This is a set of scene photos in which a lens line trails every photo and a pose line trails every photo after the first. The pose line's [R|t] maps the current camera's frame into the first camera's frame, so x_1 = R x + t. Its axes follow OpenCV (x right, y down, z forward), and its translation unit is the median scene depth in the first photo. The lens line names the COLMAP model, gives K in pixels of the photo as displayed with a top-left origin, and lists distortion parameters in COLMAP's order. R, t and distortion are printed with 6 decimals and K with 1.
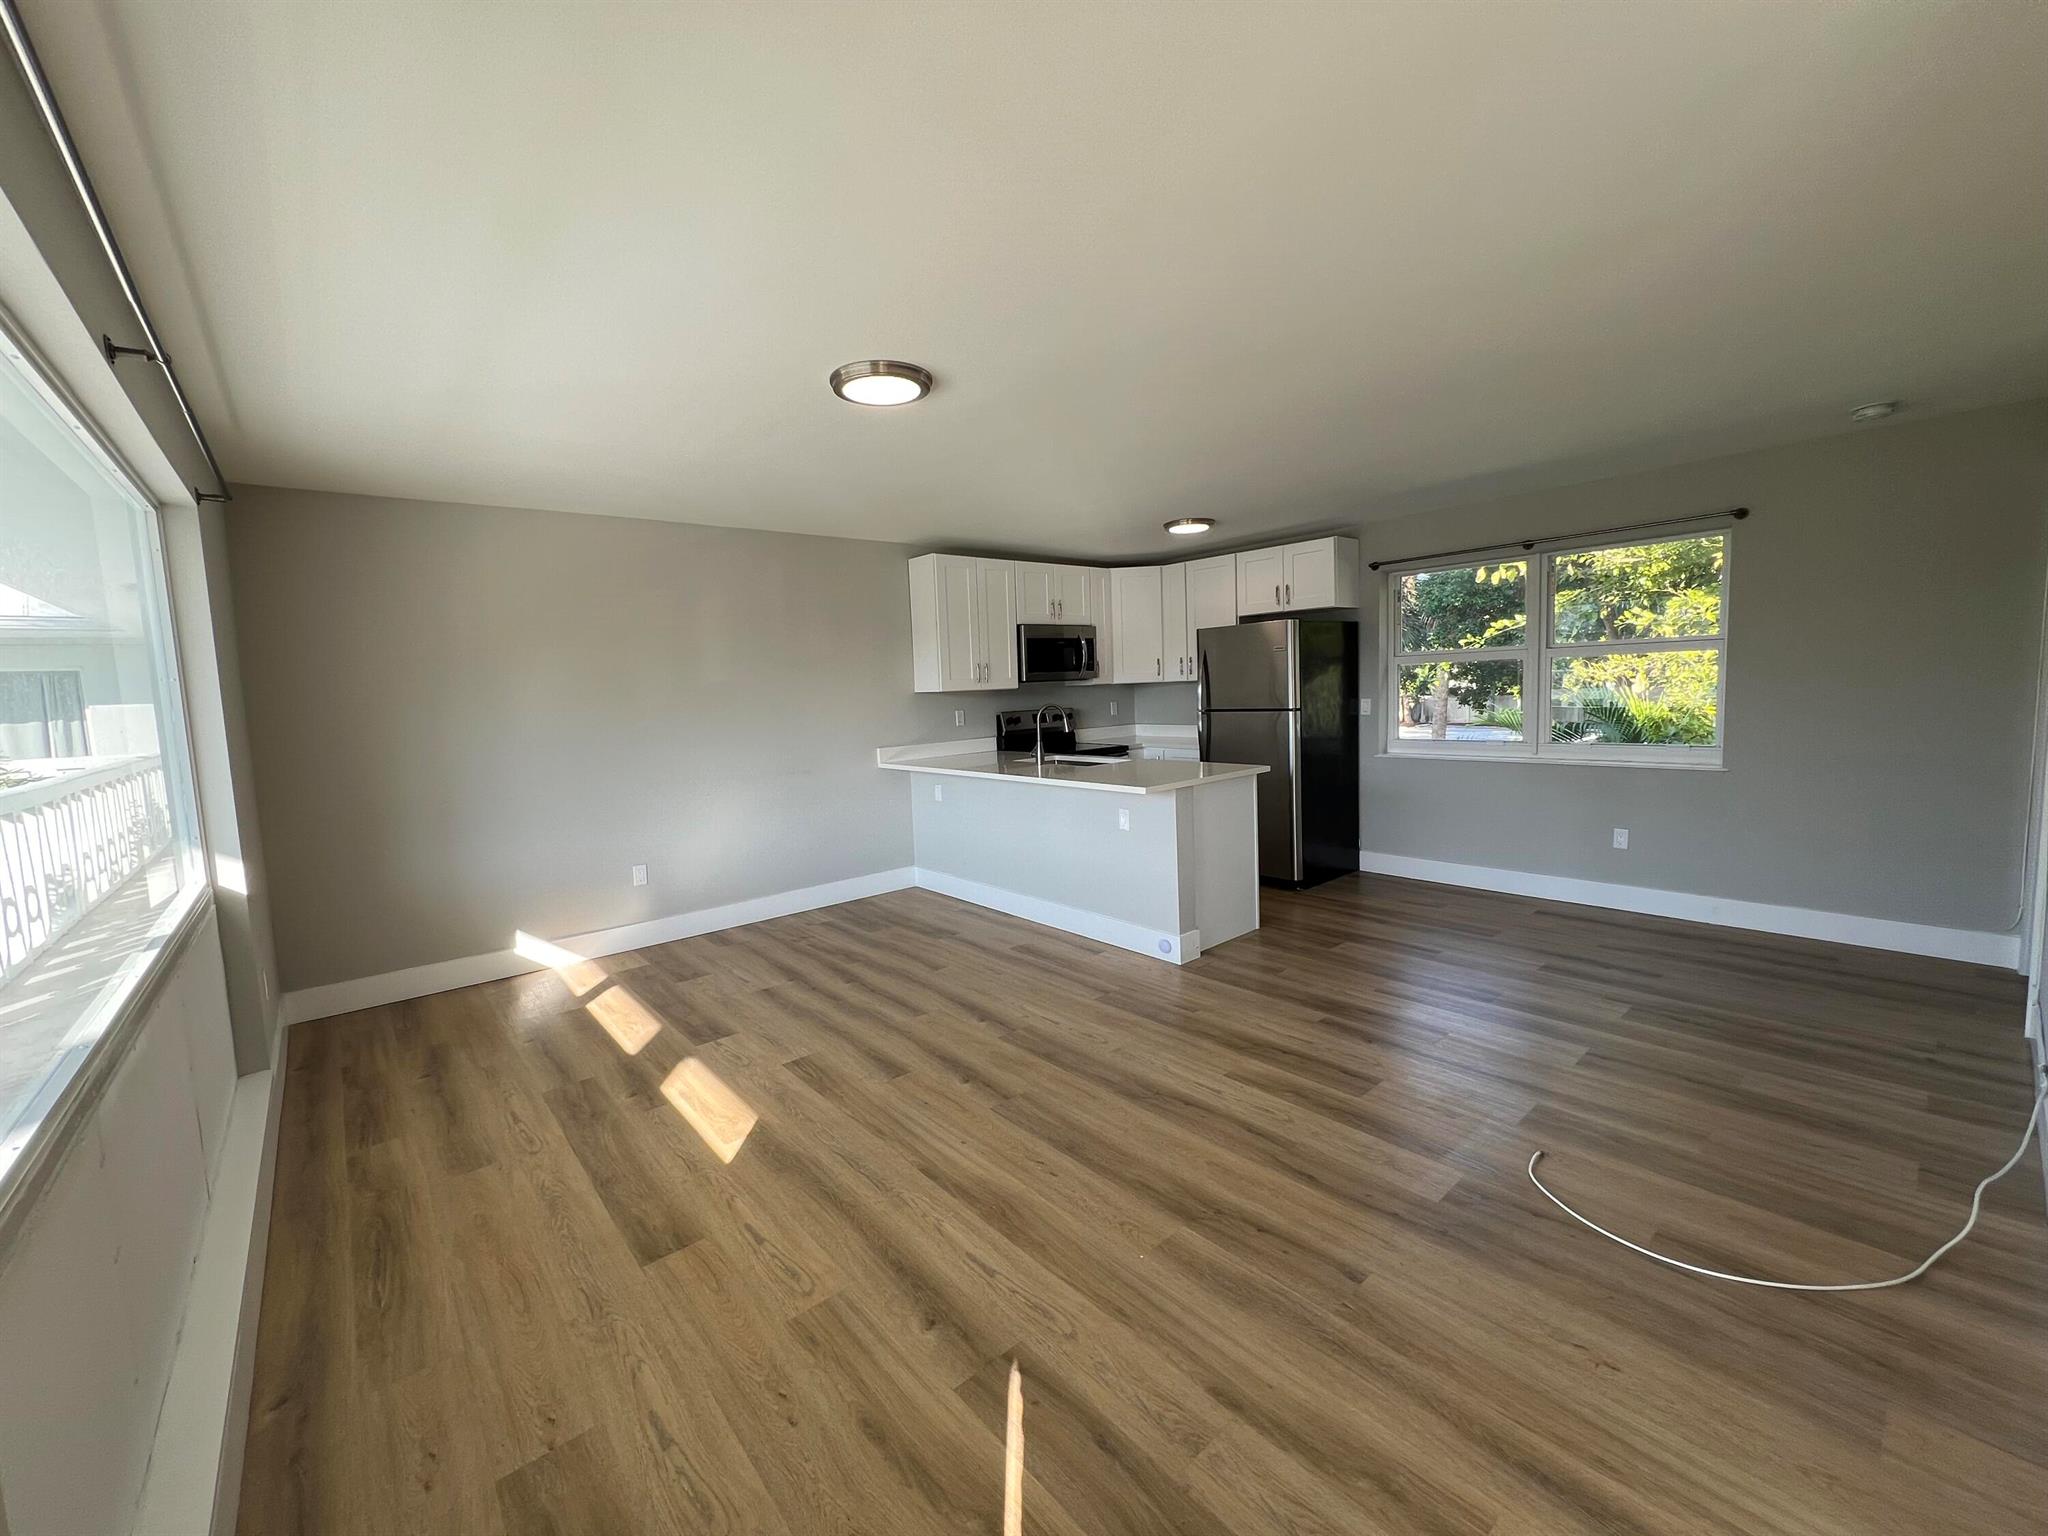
lens RADIAL K [[820.2, 0, 1019.0], [0, 820.2, 762.2], [0, 0, 1]] dist [0.000542, 0.000188]
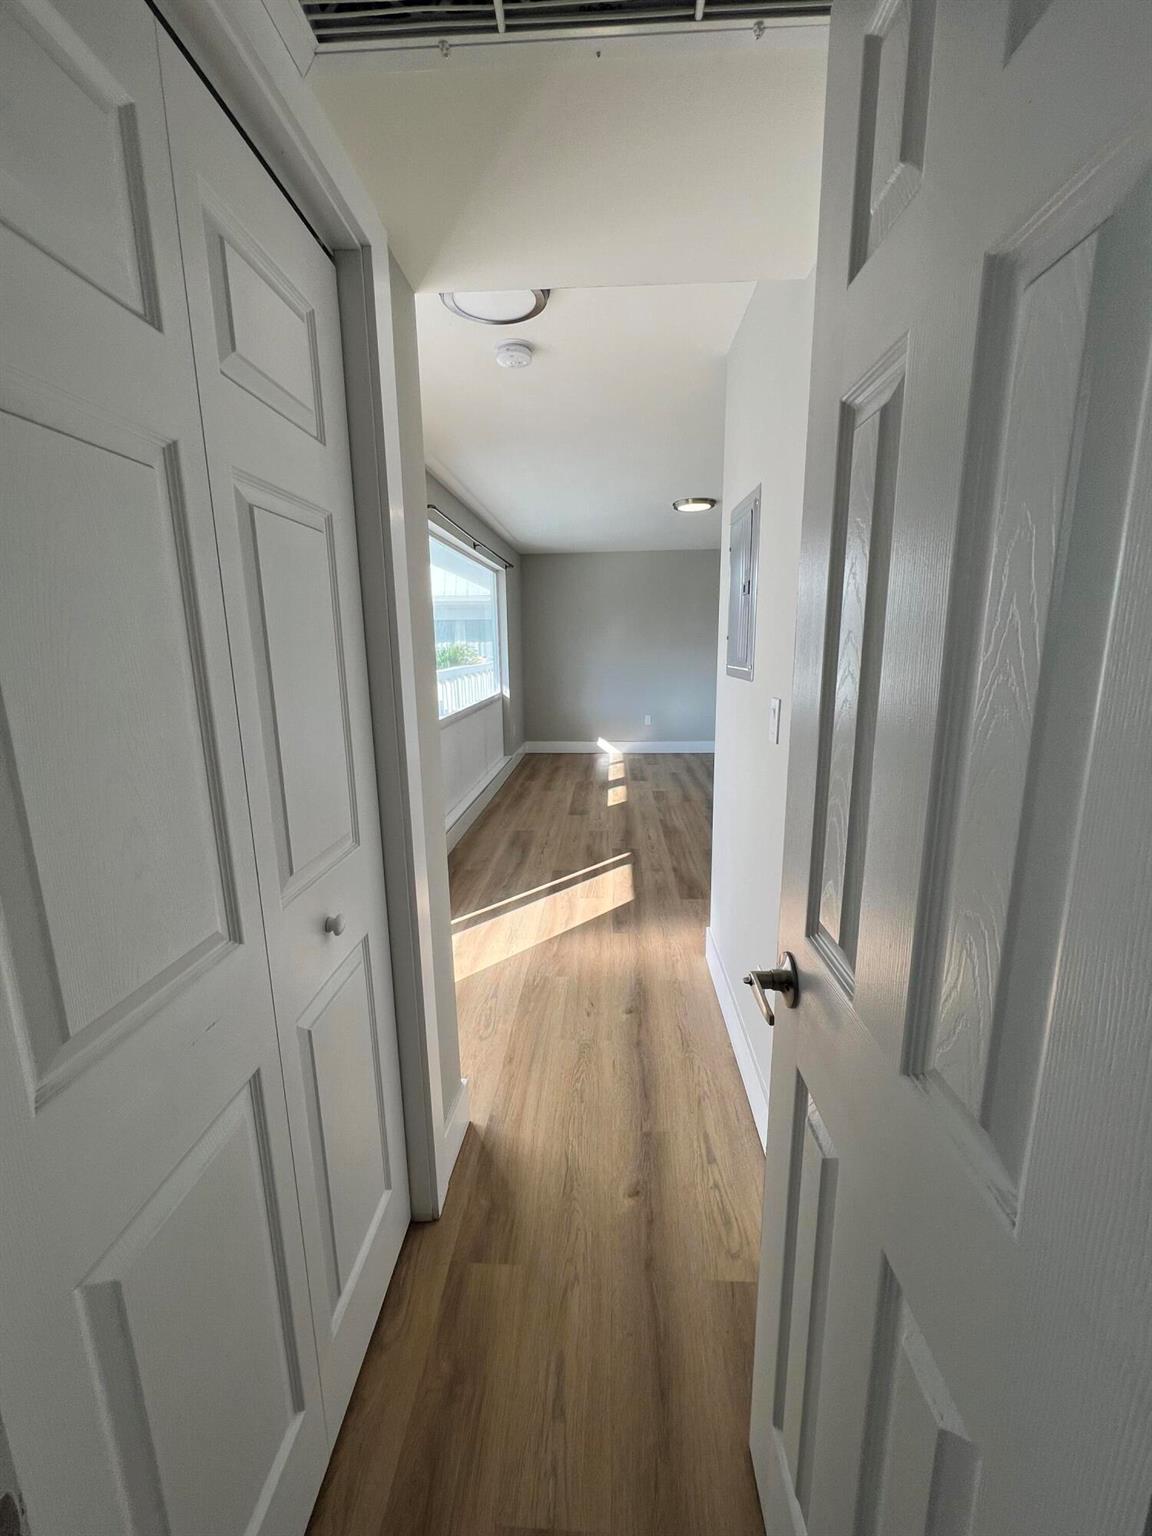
lens RADIAL K [[619.4, 0, 581.9], [0, 619.4, 764.8], [0, 0, 1]] dist [-0.000746, 0.000105]
pose [[0.728929, 0.166814, -0.663955, 0.641312], [-0.086242, 0.984507, 0.152669, 0.023085], [0.679136, -0.054024, 0.732022, -0.406428]]
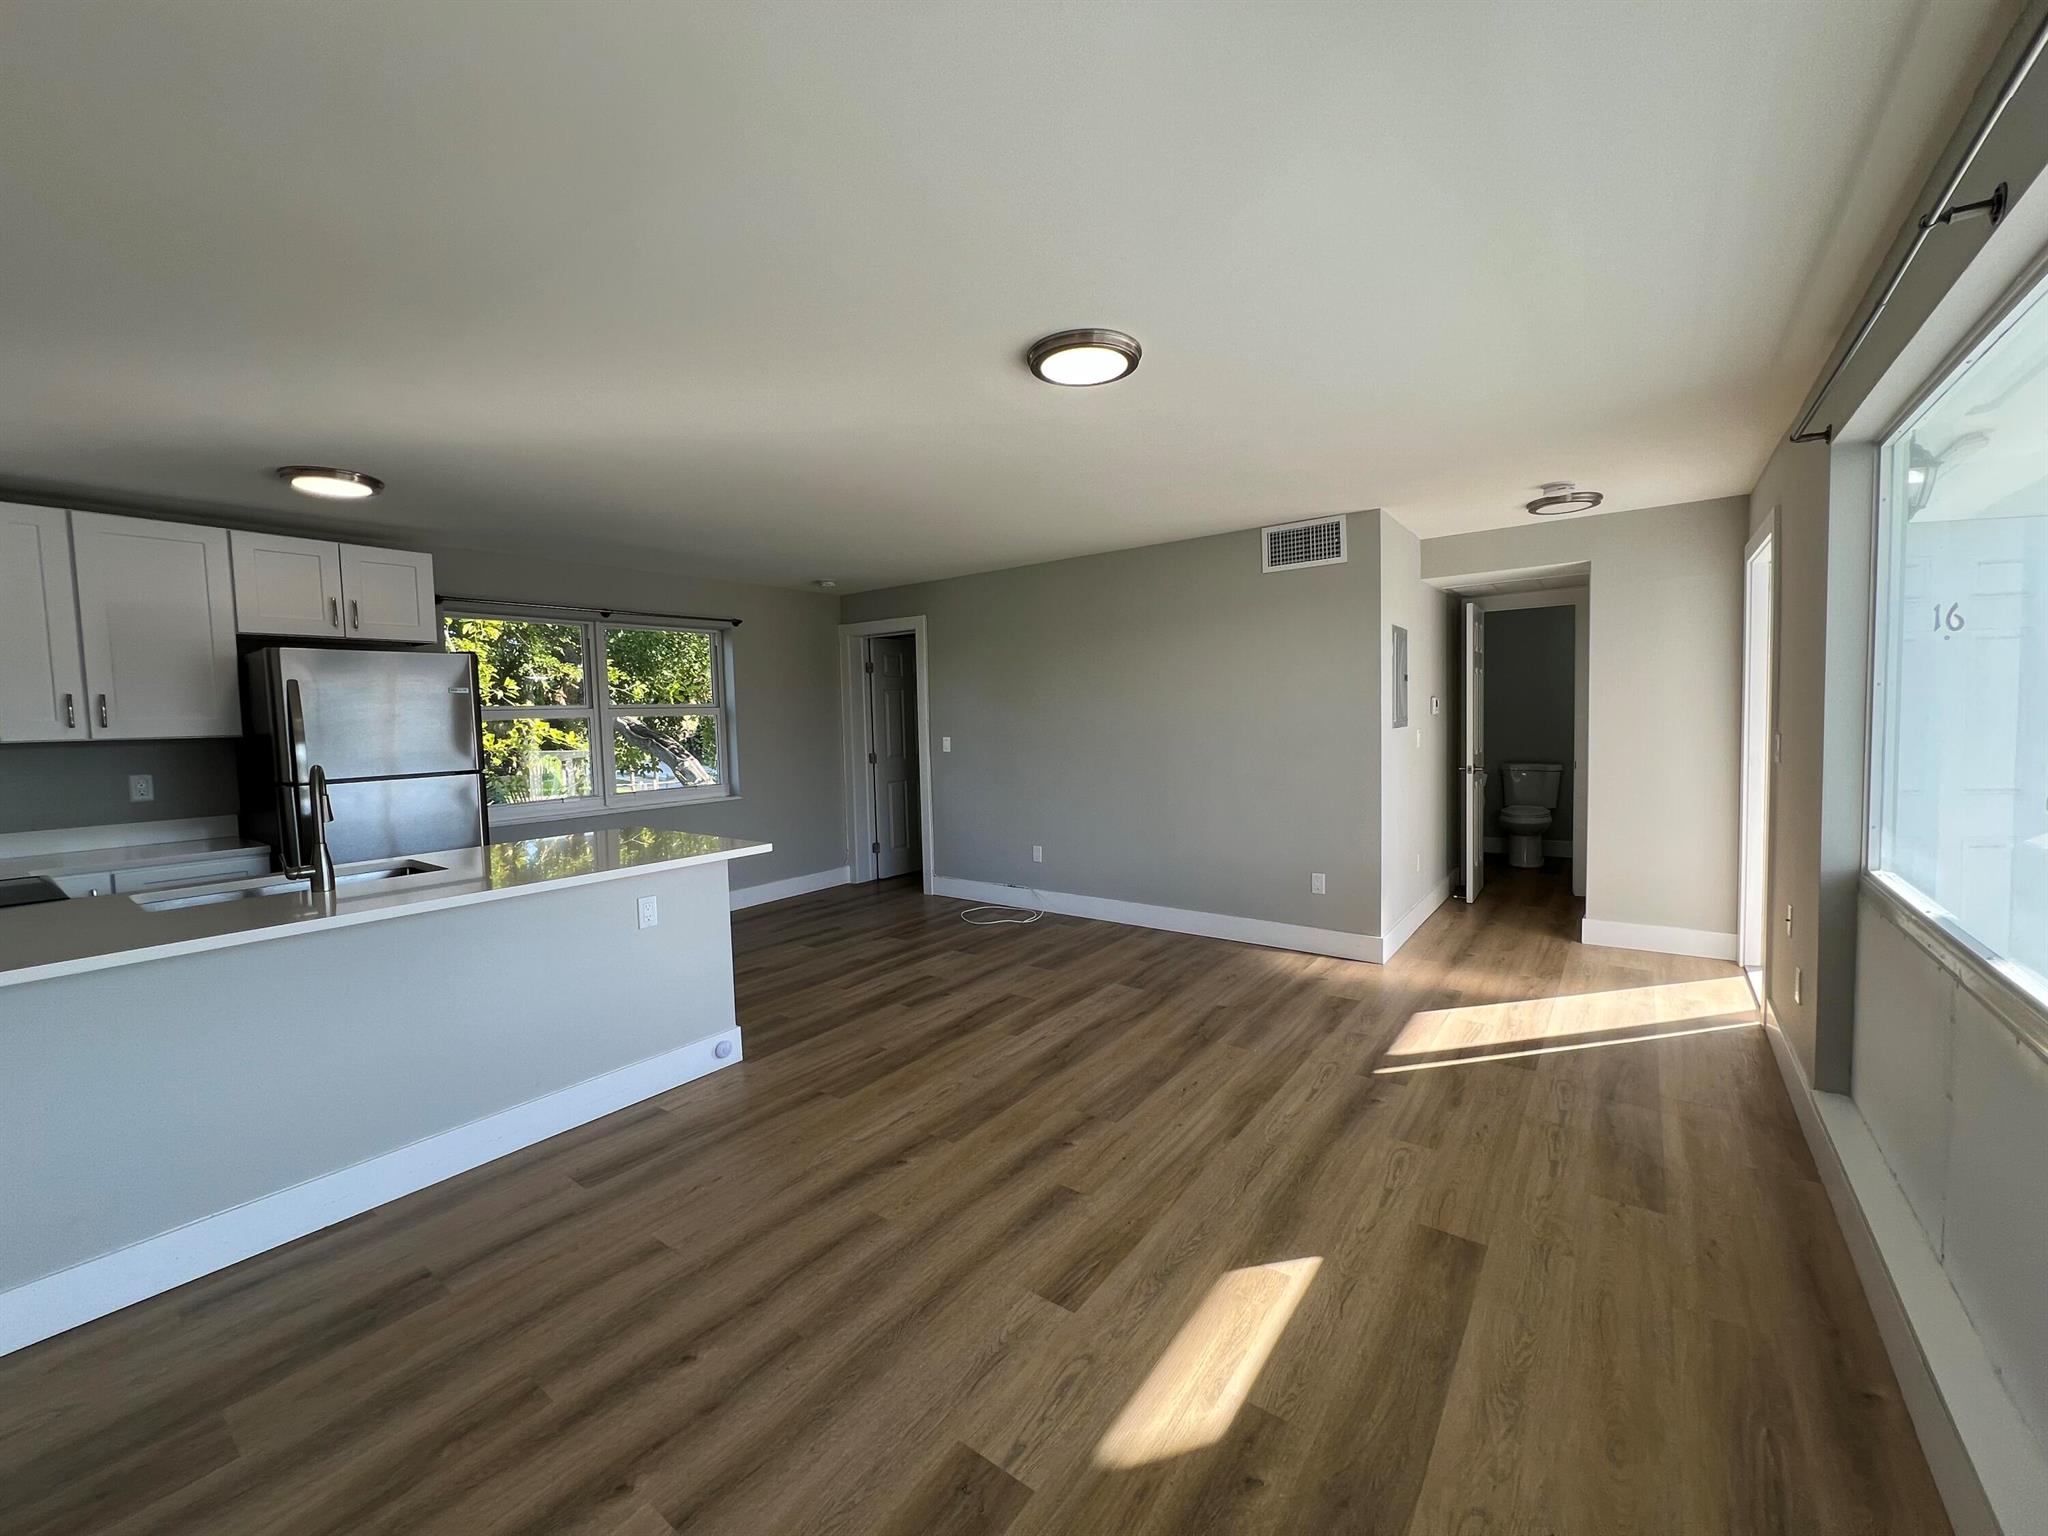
lens RADIAL K [[820.2, 0, 1021.4], [0, 820.2, 764.2], [0, 0, 1]] dist [0.000542, 0.000188]
pose [[-0.219733, -0.012871, 0.975475, -0.722668], [0.128138, 0.990869, 0.041938, -0.051963], [-0.967108, 0.134211, -0.216077, 0.930045]]
